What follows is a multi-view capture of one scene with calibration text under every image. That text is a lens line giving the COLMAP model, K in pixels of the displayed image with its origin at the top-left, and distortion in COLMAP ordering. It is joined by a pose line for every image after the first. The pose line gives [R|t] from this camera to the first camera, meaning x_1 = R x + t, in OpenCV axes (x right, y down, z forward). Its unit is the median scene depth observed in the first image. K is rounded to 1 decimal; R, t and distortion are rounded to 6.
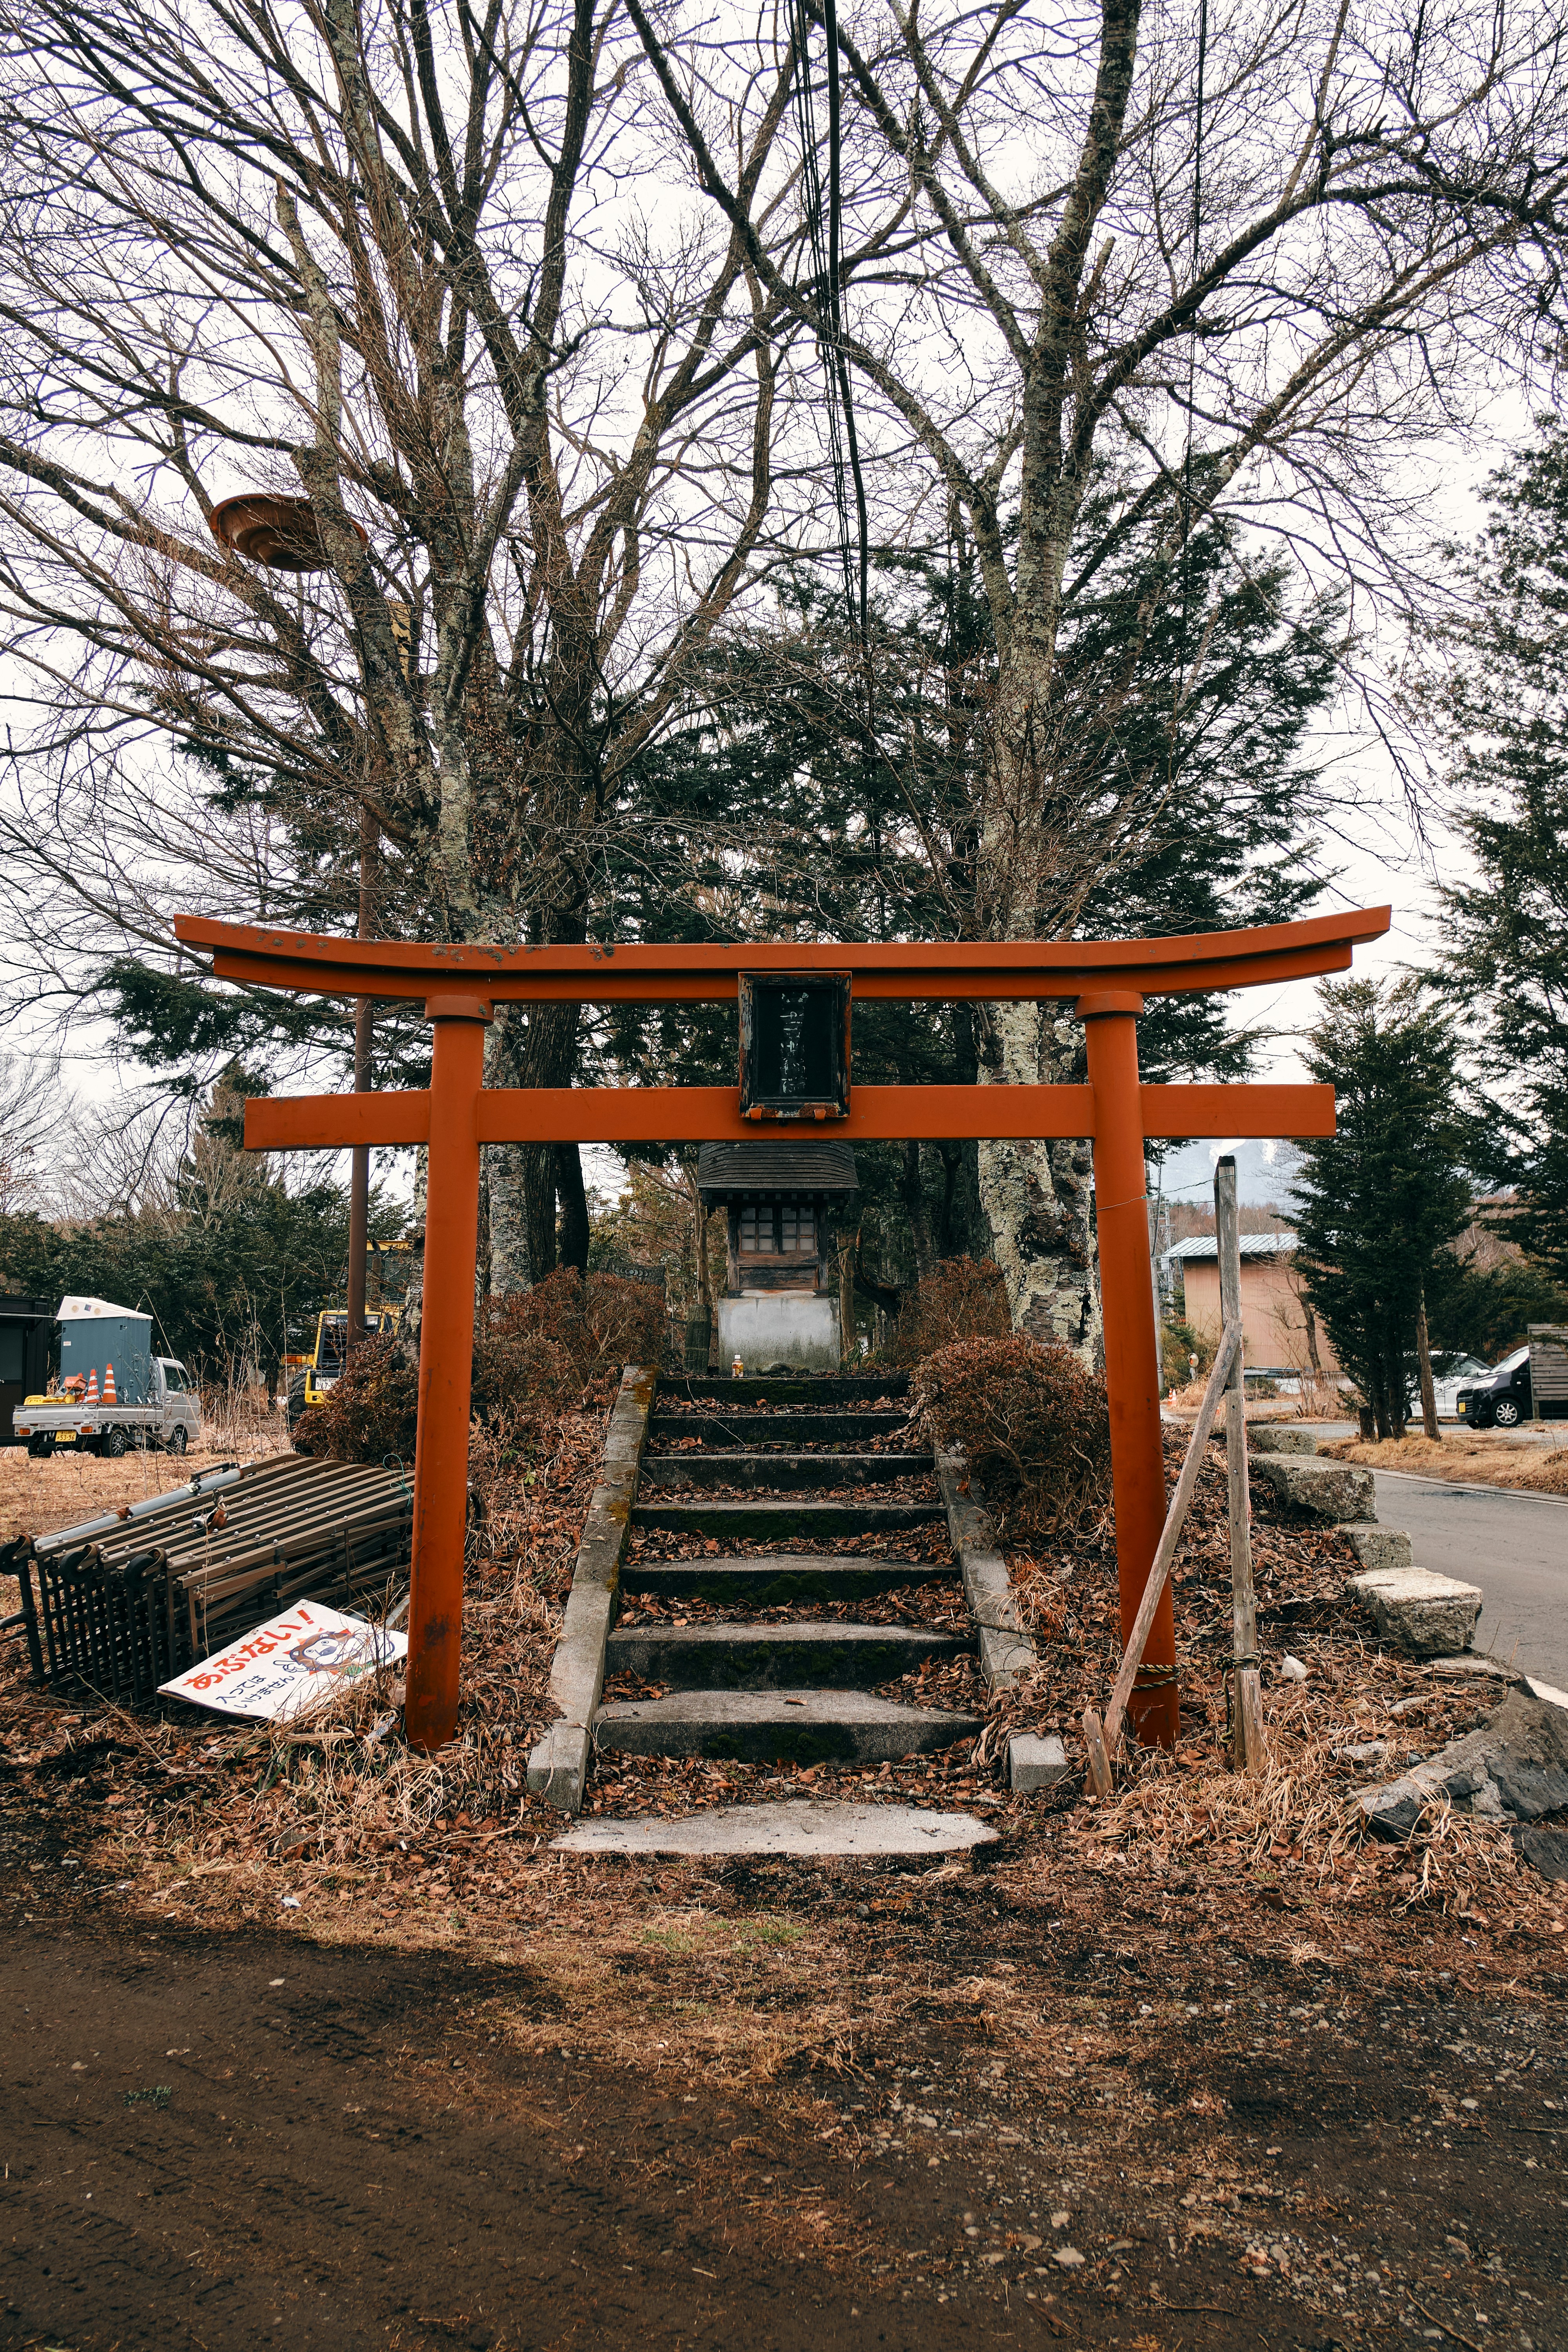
lens RADIAL K [[2004.8, 0, 786.3], [0, 2004.8, 1120.1], [0, 0, 1]] dist [-0.003618, -0.003405]
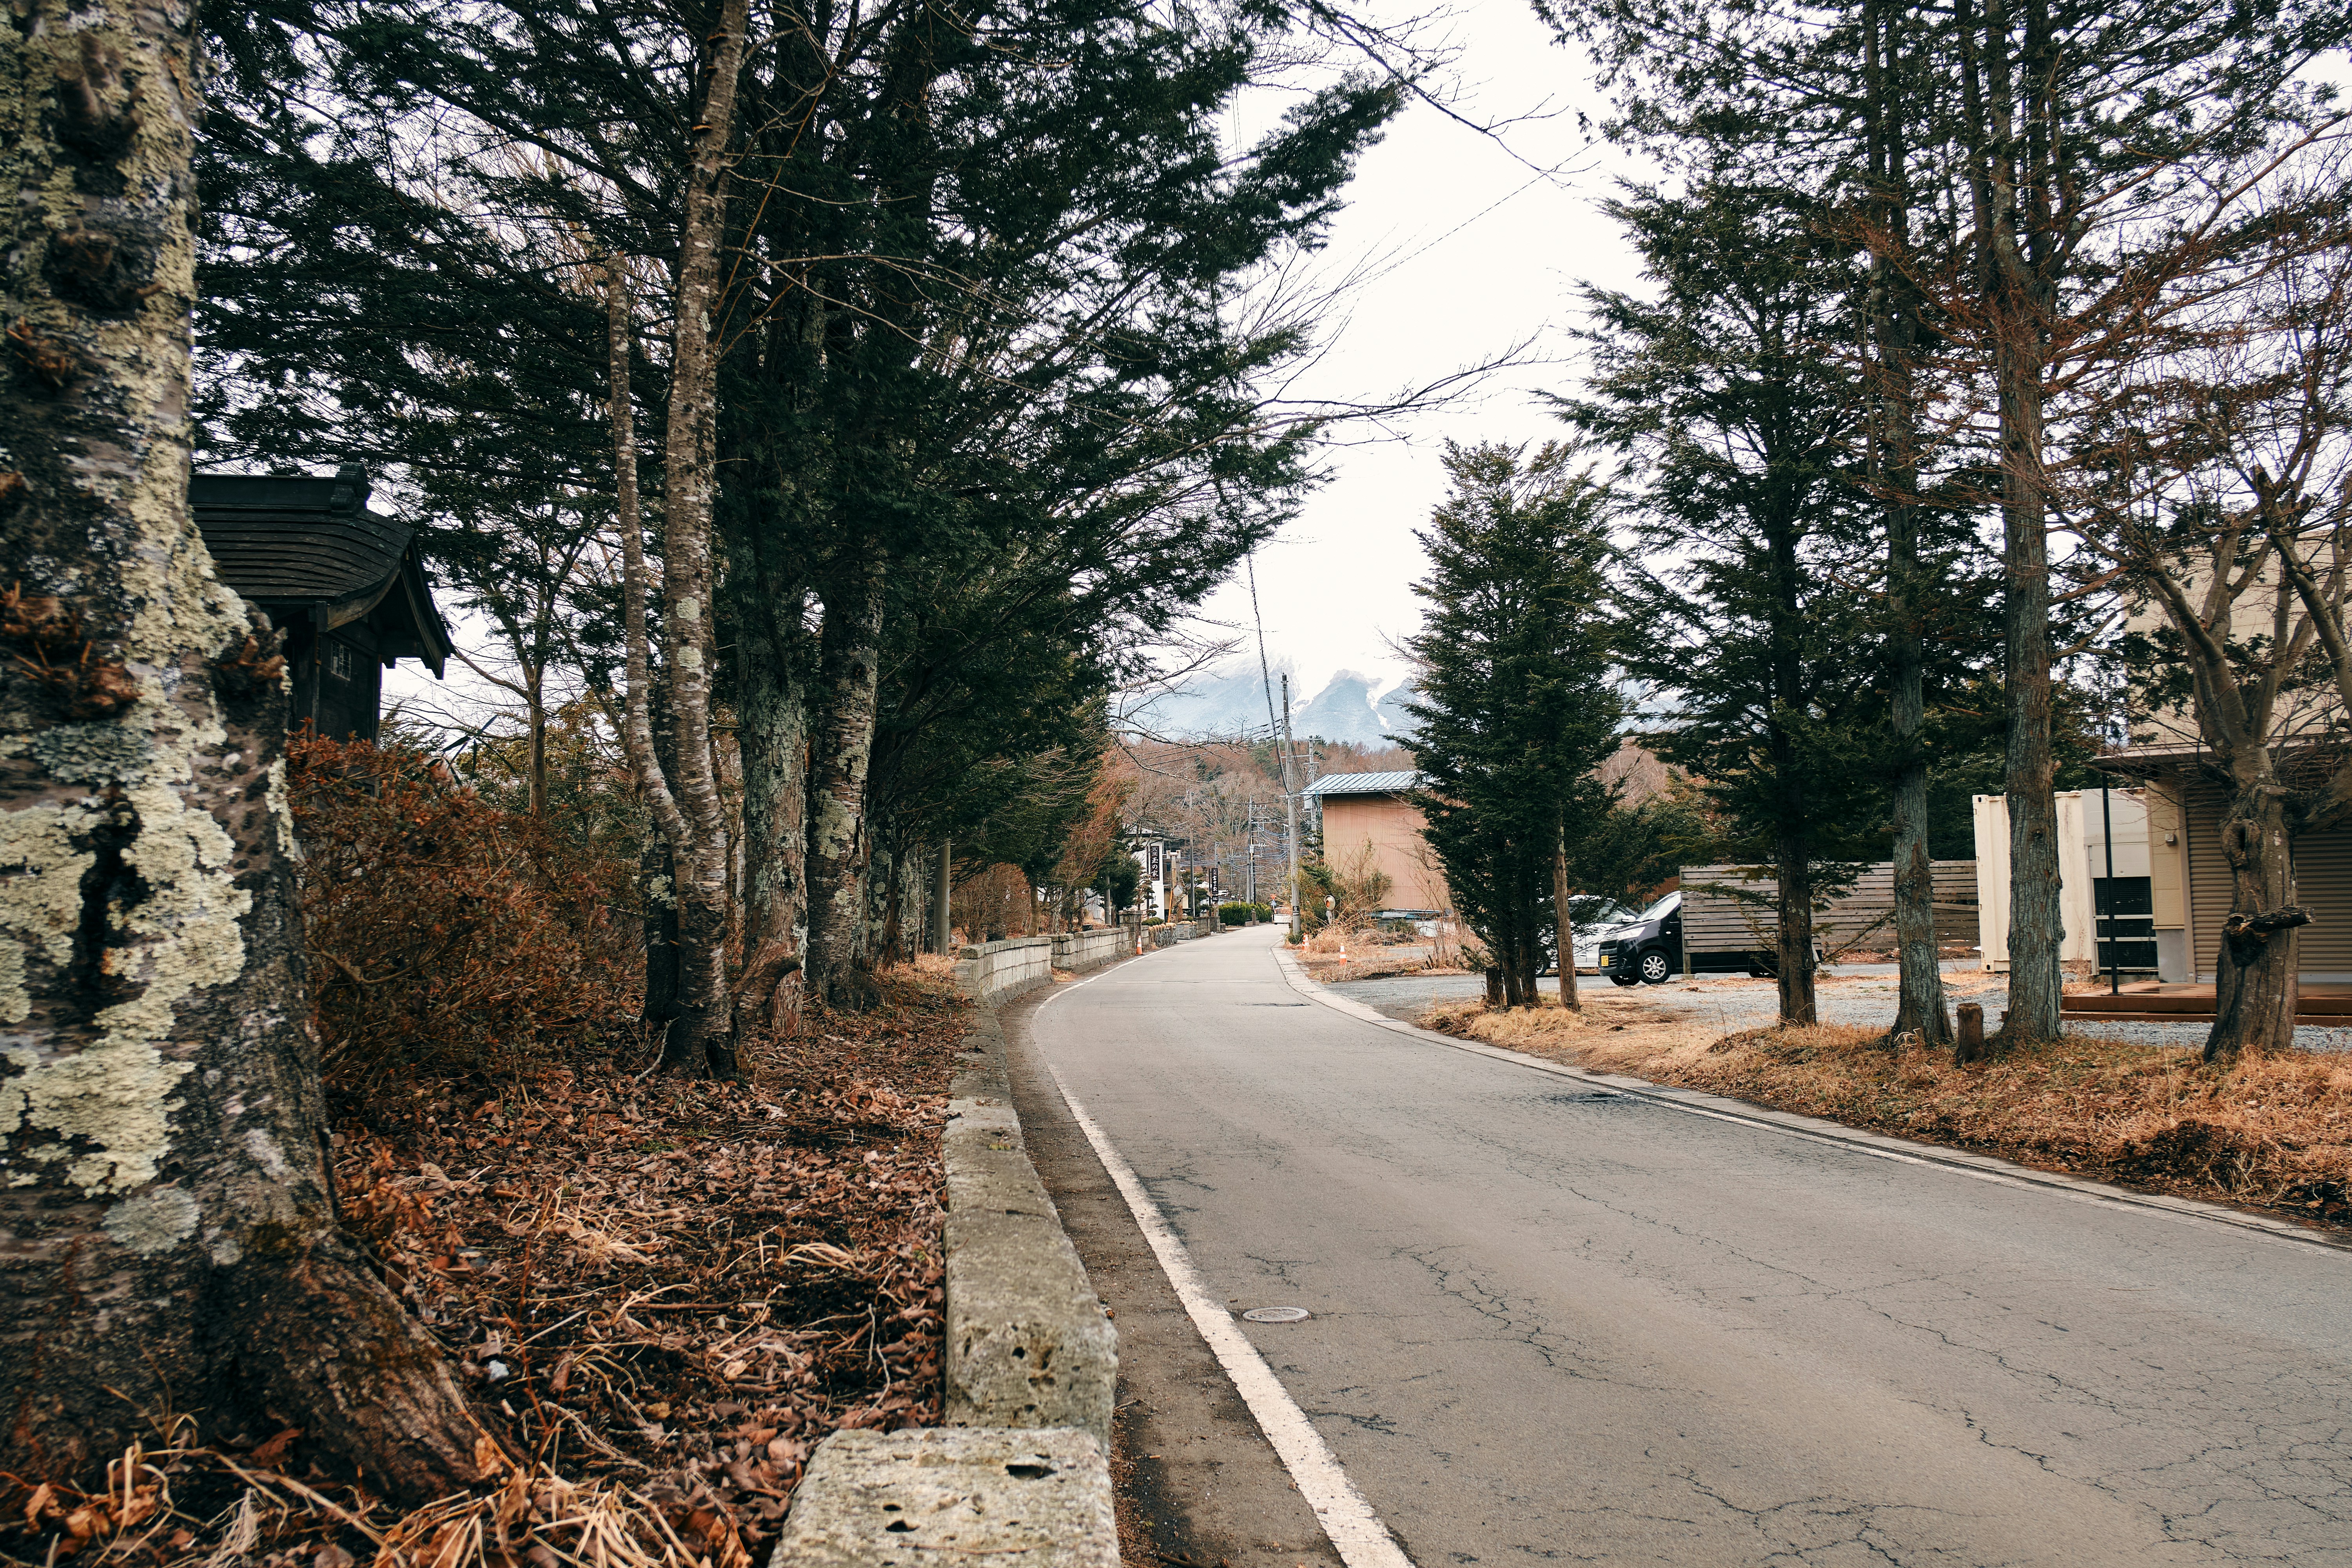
lens RADIAL K [[2004.8, 0, 1170.3], [0, 2004.8, 783.9], [0, 0, 1]] dist [-0.003618, -0.003405]
pose [[0.993848, 0.000476, 0.110755, 0.075851], [-0.007287, 0.998105, 0.061095, 0.020561], [-0.110516, -0.061526, 0.991968, 0.230999]]
